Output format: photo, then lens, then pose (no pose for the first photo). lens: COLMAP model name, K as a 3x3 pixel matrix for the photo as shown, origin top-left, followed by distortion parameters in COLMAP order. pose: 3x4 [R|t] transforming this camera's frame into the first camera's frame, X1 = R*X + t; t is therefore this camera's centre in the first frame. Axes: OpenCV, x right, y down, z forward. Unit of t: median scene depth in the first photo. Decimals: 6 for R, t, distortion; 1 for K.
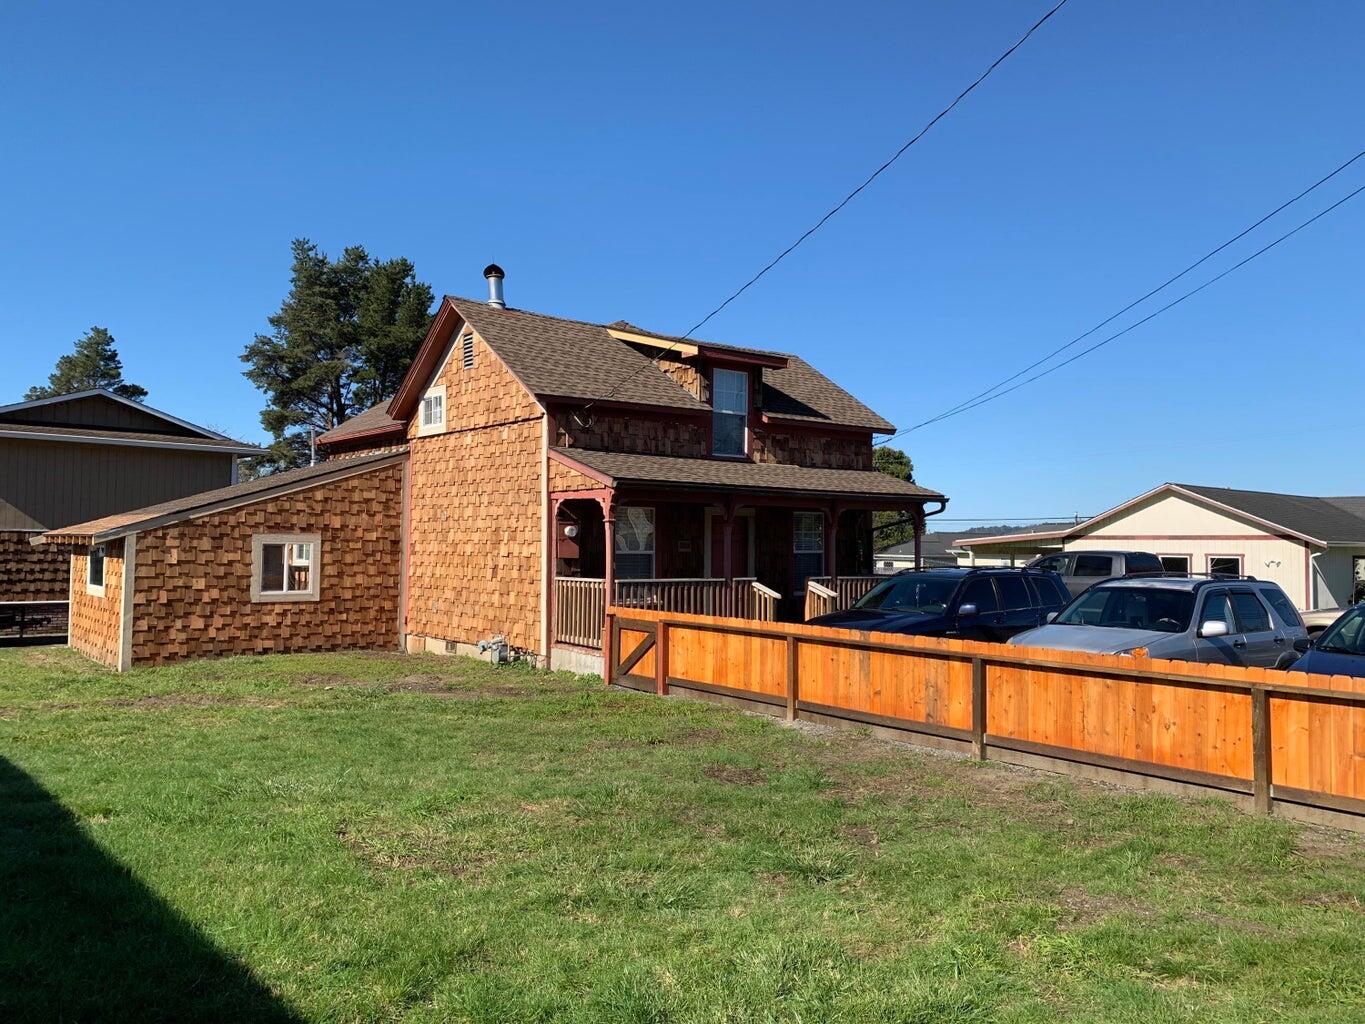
lens RADIAL K [[1020.3, 0, 679.7], [0, 1020.3, 508.4], [0, 0, 1]] dist [0.001942, -0.006412]
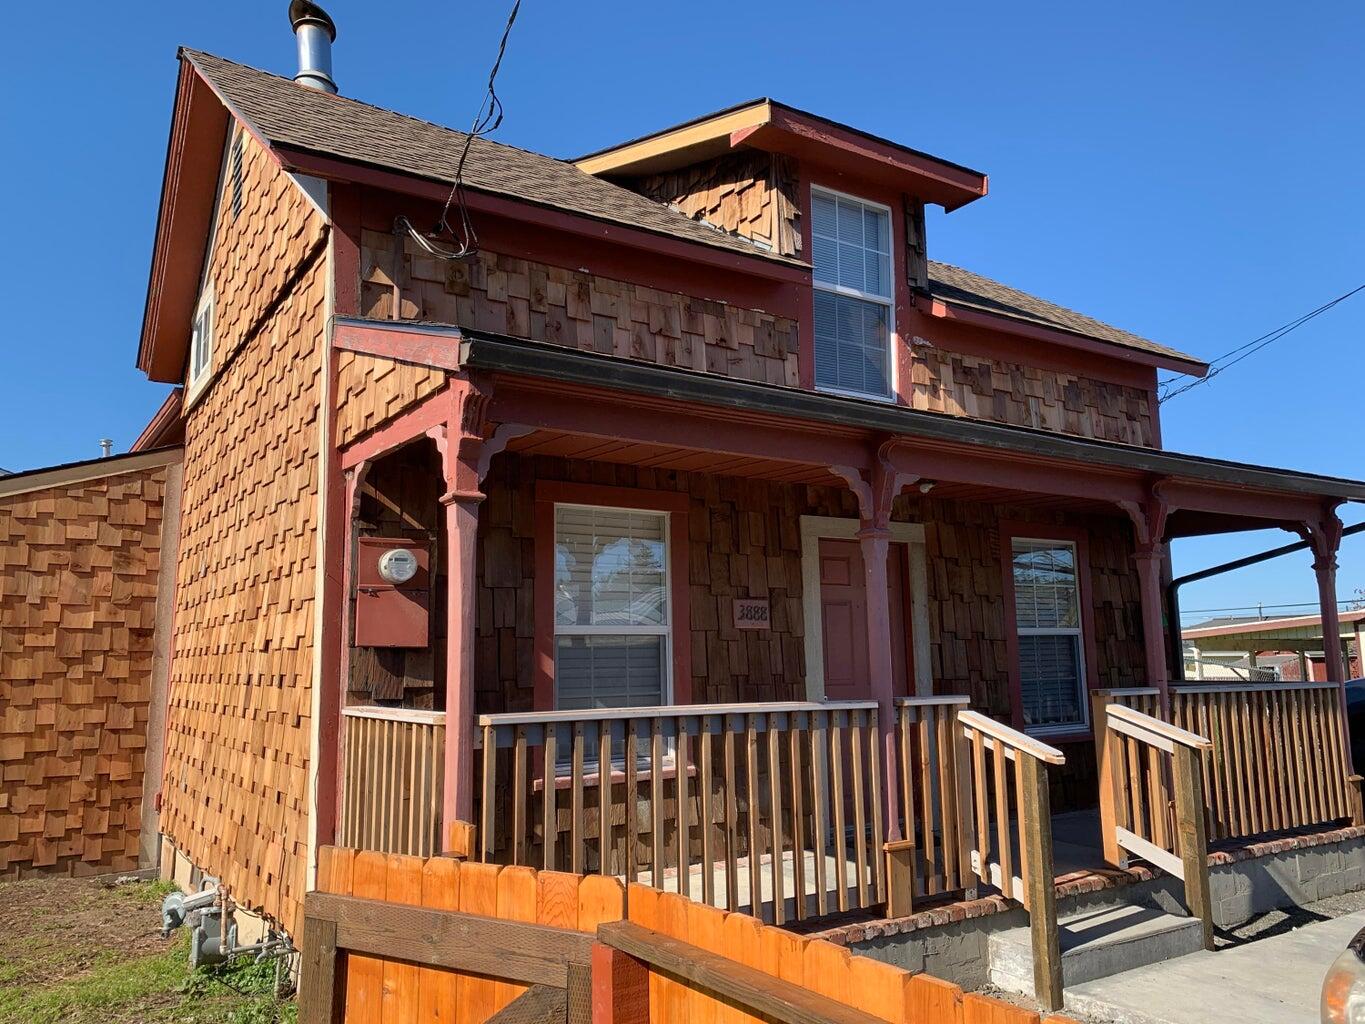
lens RADIAL K [[1020.3, 0, 689.5], [0, 1020.3, 509.7], [0, 0, 1]] dist [0.001942, -0.006412]
pose [[0.996646, -0.032189, -0.075241, 0.011022], [0.023550, 0.993315, -0.113011, 0.038909], [0.078375, 0.110860, 0.990741, 0.593820]]
